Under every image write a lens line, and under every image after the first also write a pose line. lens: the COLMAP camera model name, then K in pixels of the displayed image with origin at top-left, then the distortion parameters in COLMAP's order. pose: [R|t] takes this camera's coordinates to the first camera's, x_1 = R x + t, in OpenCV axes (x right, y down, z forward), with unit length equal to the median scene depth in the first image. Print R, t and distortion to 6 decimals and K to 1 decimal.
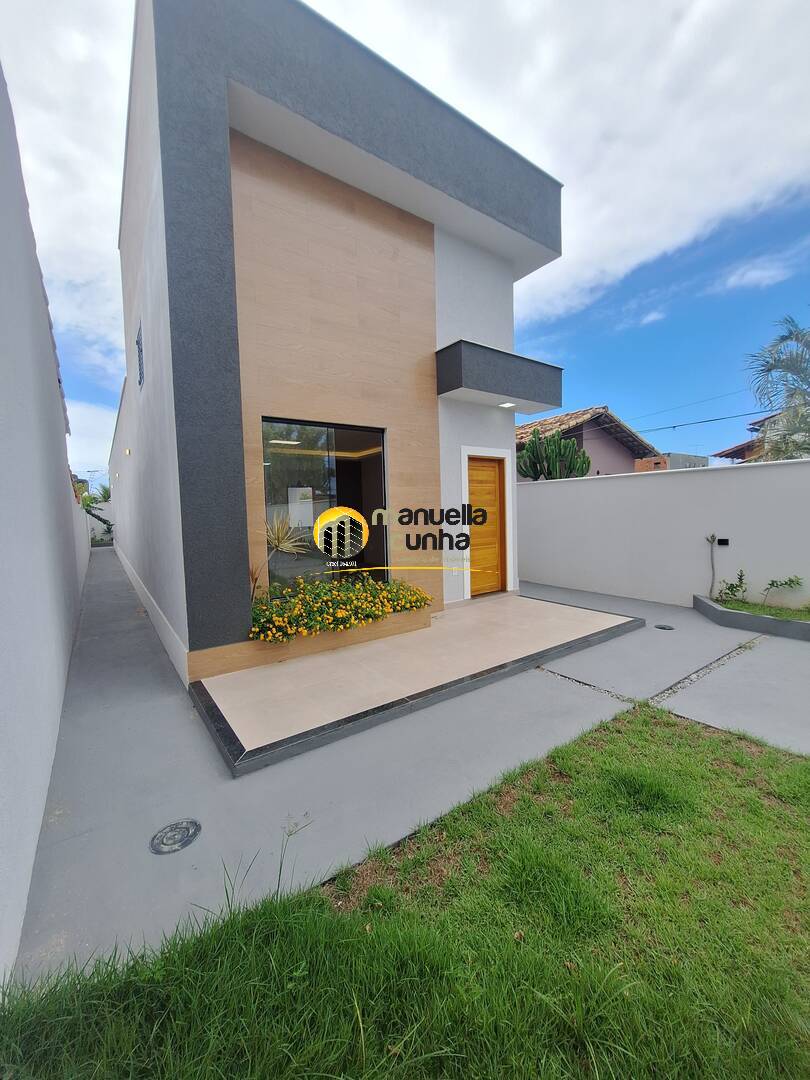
lens RADIAL K [[431.2, 0, 408.2], [0, 431.2, 533.5], [0, 0, 1]] dist [-0.002352, -0.000253]
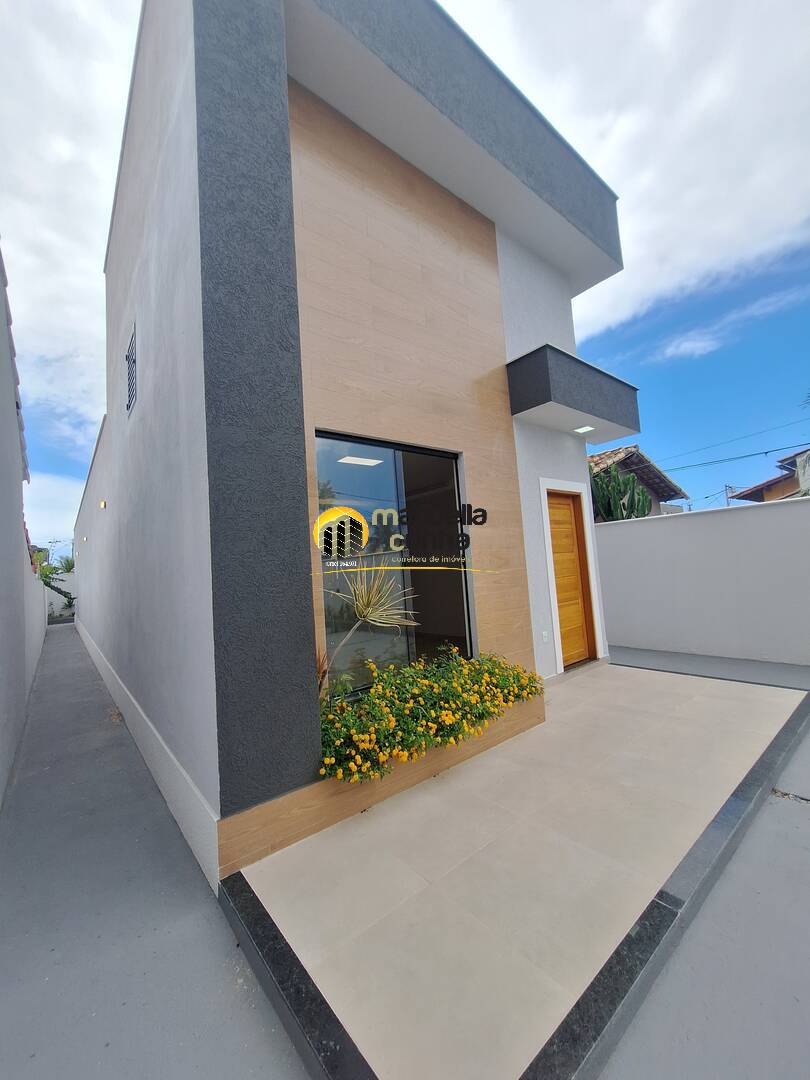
lens RADIAL K [[428.8, 0, 407.8], [0, 428.8, 536.1], [0, 0, 1]] dist [-0.000298, 0.000120]
pose [[0.997406, -0.036149, 0.062251, -0.171394], [0.044076, 0.990392, -0.131078, -0.001208], [-0.056915, 0.133481, 0.989416, 0.232158]]
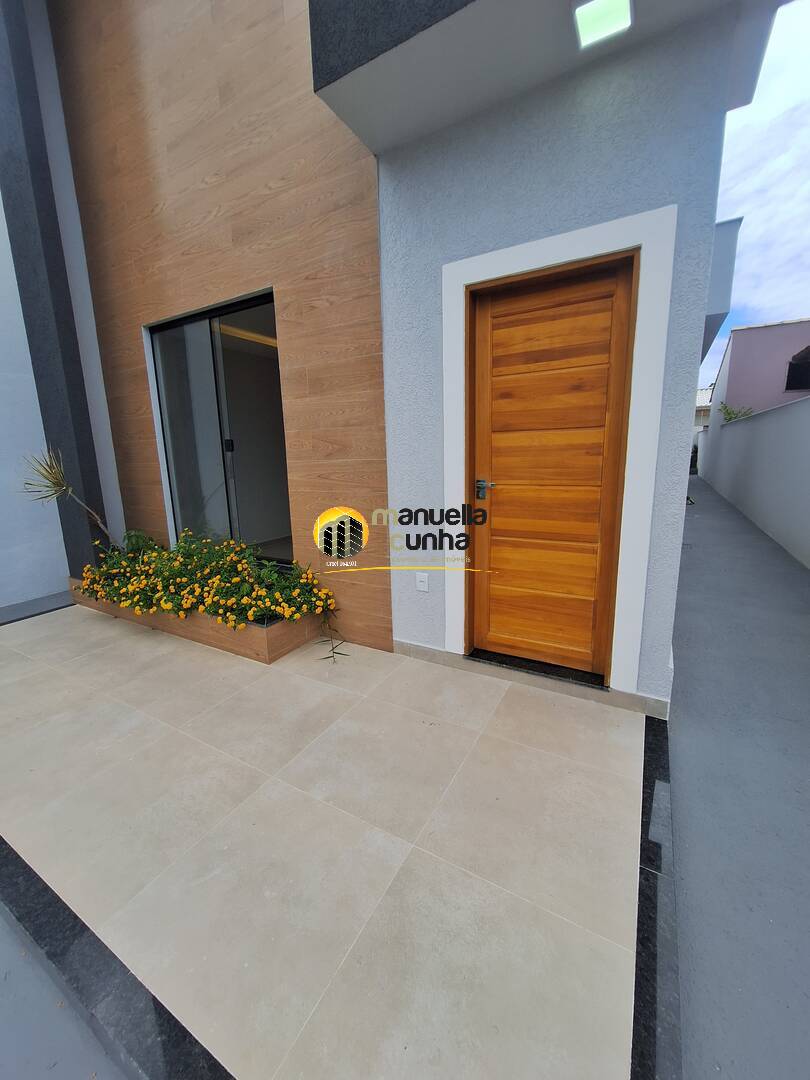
lens RADIAL K [[431.2, 0, 408.2], [0, 431.2, 533.5], [0, 0, 1]] dist [-0.002352, -0.000253]
pose [[0.414368, 0.191122, -0.889815, 0.477651], [-0.033440, 0.980239, 0.194972, -0.046569], [0.909495, -0.051034, 0.412571, 0.787636]]
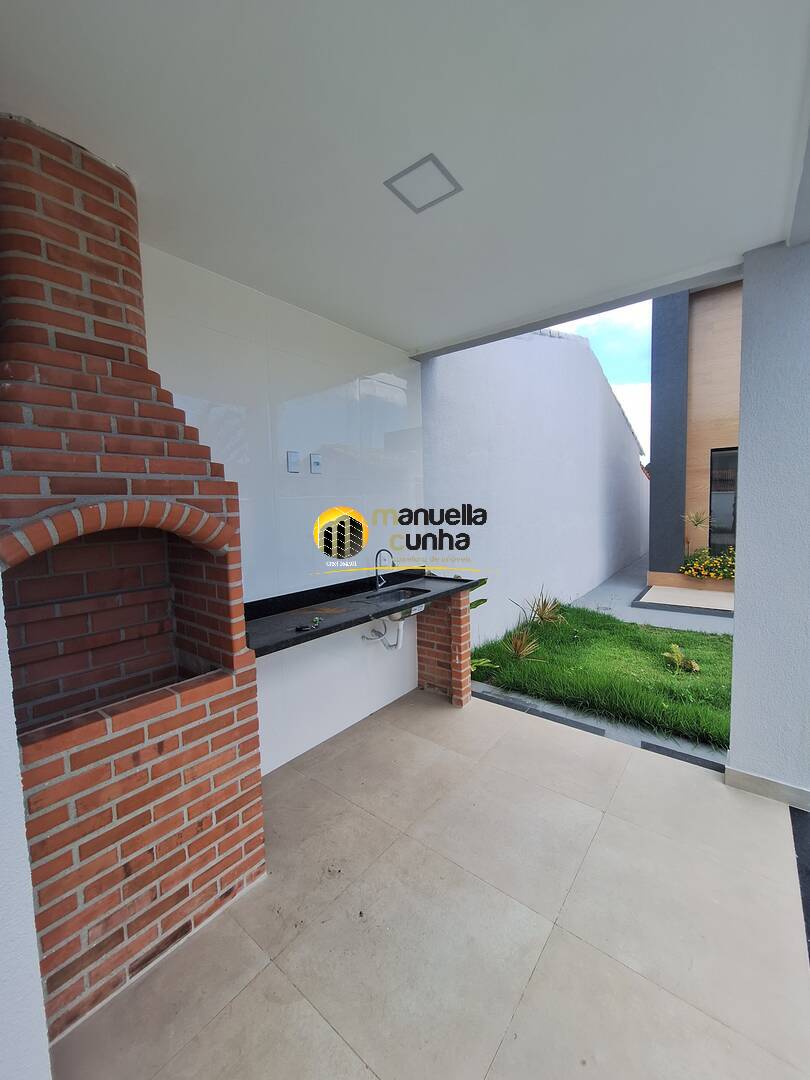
lens RADIAL K [[431.2, 0, 408.2], [0, 431.2, 533.5], [0, 0, 1]] dist [-0.002352, -0.000253]
pose [[0.279768, 0.089172, -0.955917, 0.675228], [-0.034319, 0.995970, 0.082865, -0.023206], [0.959454, 0.009623, 0.281701, -0.410708]]
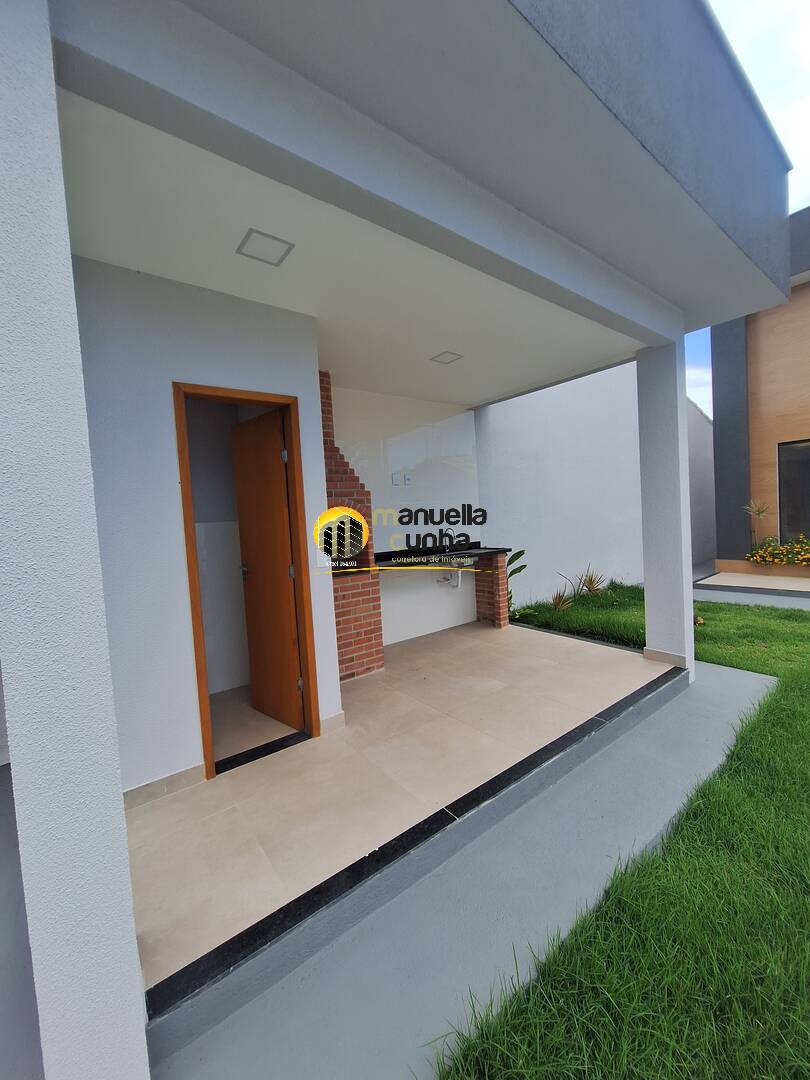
lens RADIAL K [[431.2, 0, 408.2], [0, 431.2, 533.5], [0, 0, 1]] dist [-0.002352, -0.000253]
pose [[0.034921, 0.068475, -0.997041, 0.991862], [0.002590, 0.997640, 0.068607, -0.011354], [0.999387, -0.004978, 0.034661, -0.405050]]
